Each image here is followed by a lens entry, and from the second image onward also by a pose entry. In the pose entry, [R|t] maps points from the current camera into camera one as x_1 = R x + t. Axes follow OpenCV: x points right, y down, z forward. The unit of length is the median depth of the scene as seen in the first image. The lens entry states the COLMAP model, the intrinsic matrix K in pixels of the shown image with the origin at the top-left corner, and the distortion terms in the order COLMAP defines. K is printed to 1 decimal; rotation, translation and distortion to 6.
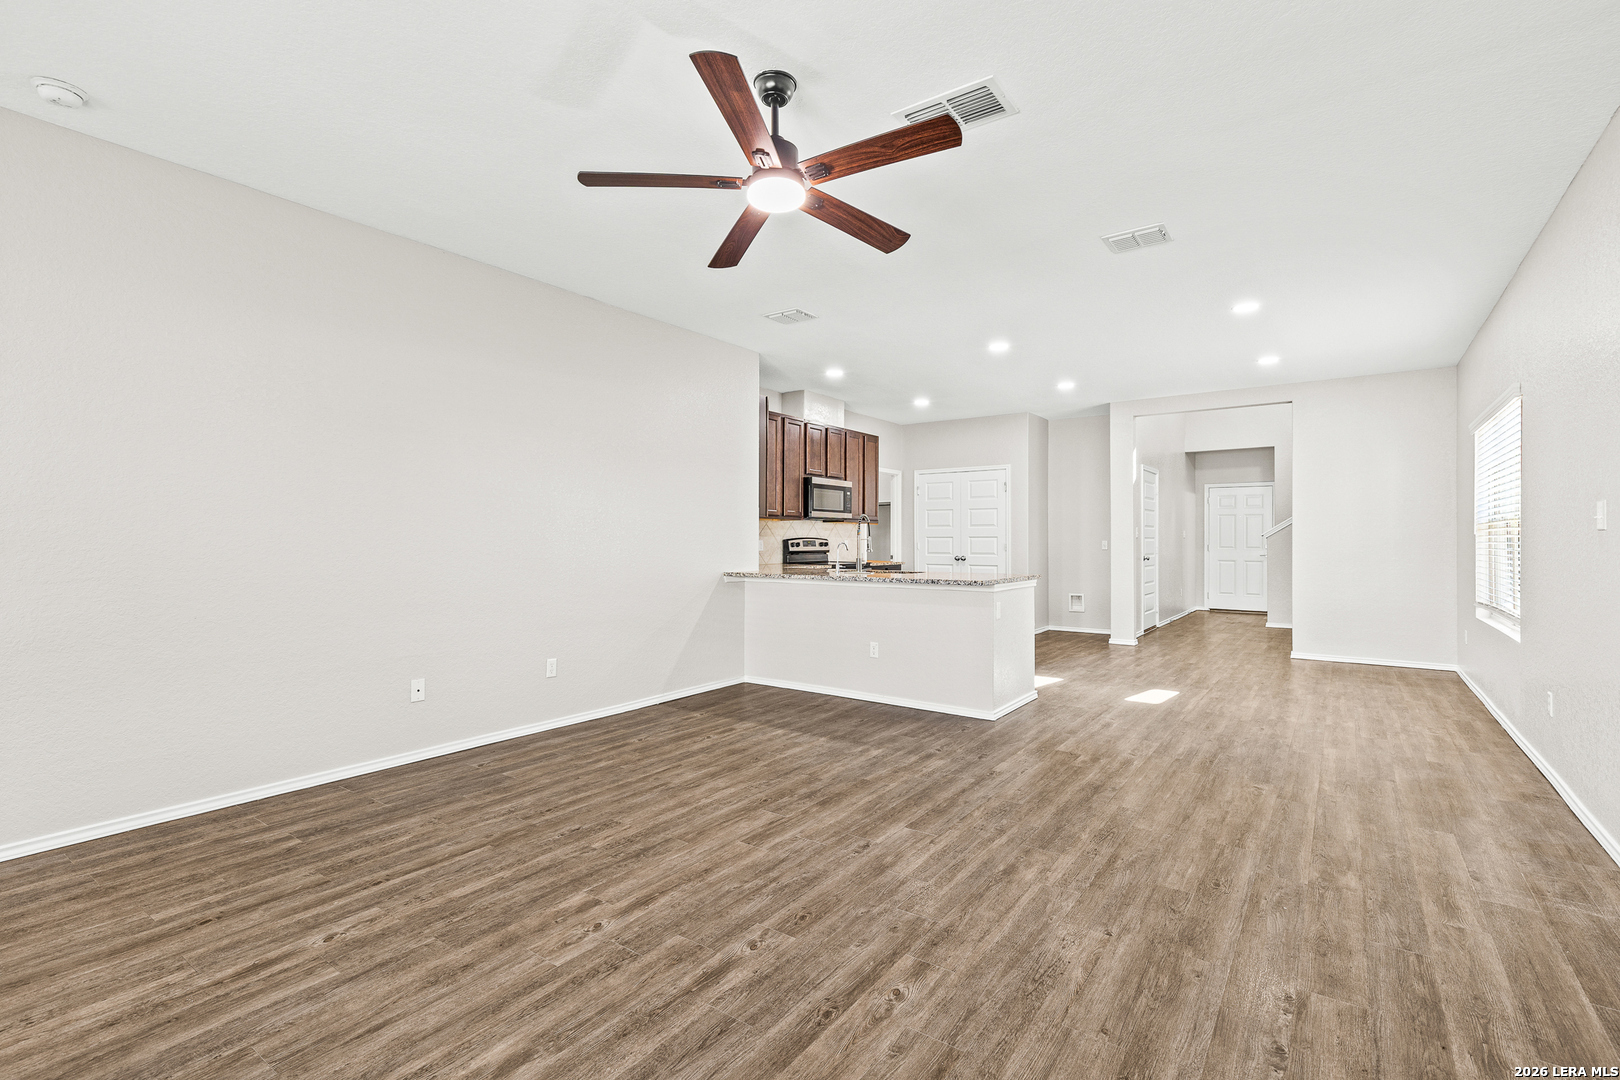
lens RADIAL K [[727.4, 0, 823.7], [0, 727.4, 532.9], [0, 0, 1]] dist [0.007561, -0.000425]
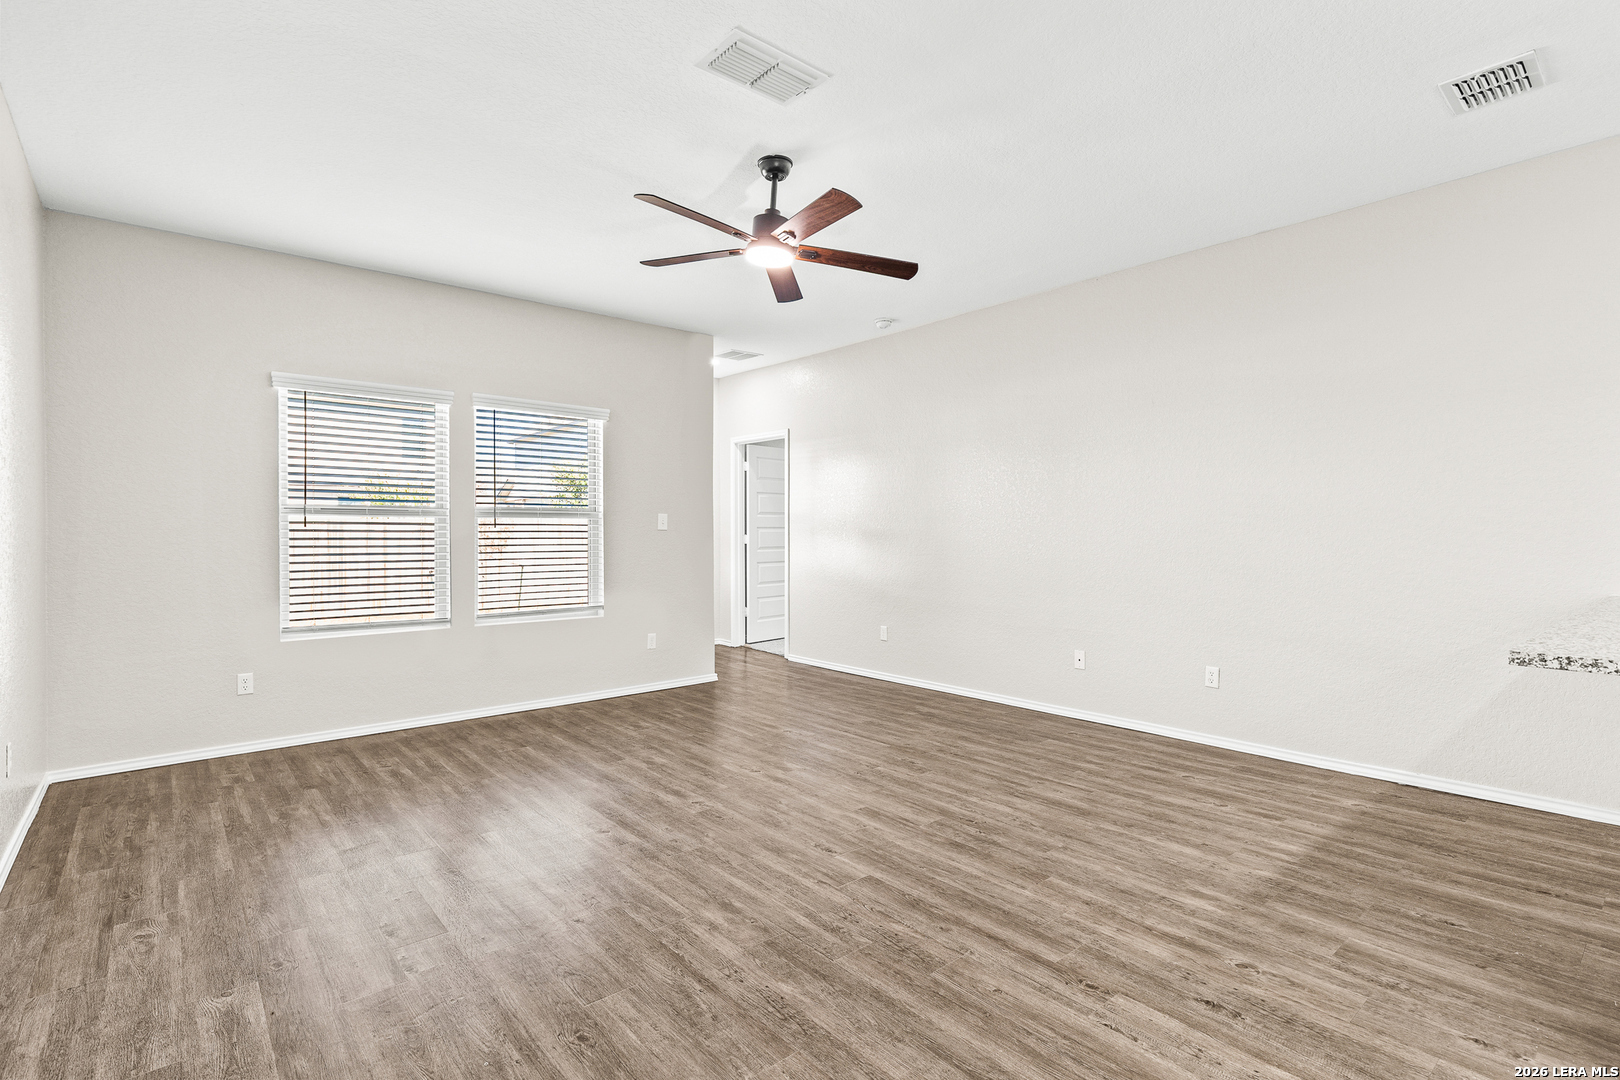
lens RADIAL K [[762.2, 0, 816.6], [0, 762.2, 536.2], [0, 0, 1]] dist [-0.001457, -0.000574]
pose [[-0.236702, 0.004860, -0.971570, 0.940686], [0.011662, 0.999930, 0.002161, 0.009311], [0.971512, -0.010818, -0.236742, 1.108061]]
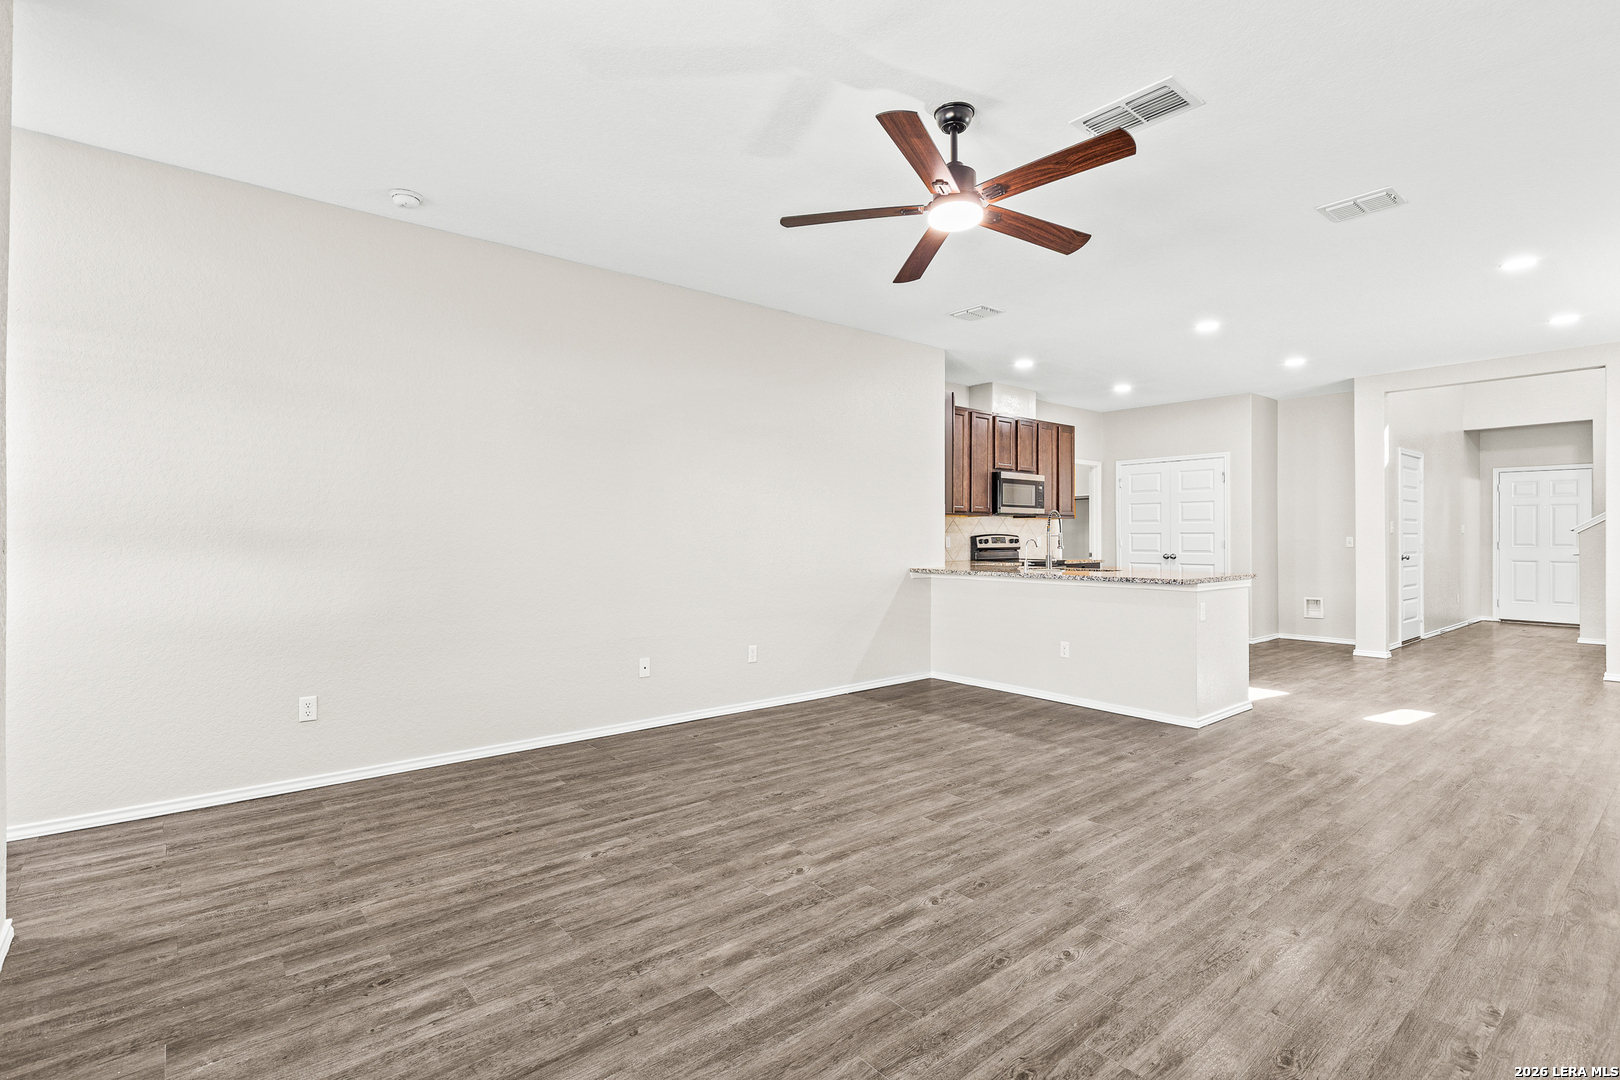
lens RADIAL K [[762.2, 0, 816.6], [0, 762.2, 536.2], [0, 0, 1]] dist [-0.001457, -0.000574]
pose [[0.966120, -0.001533, -0.258091, 0.020609], [0.003906, 0.999955, 0.008680, -0.001226], [0.258066, -0.009394, 0.966082, -0.112285]]
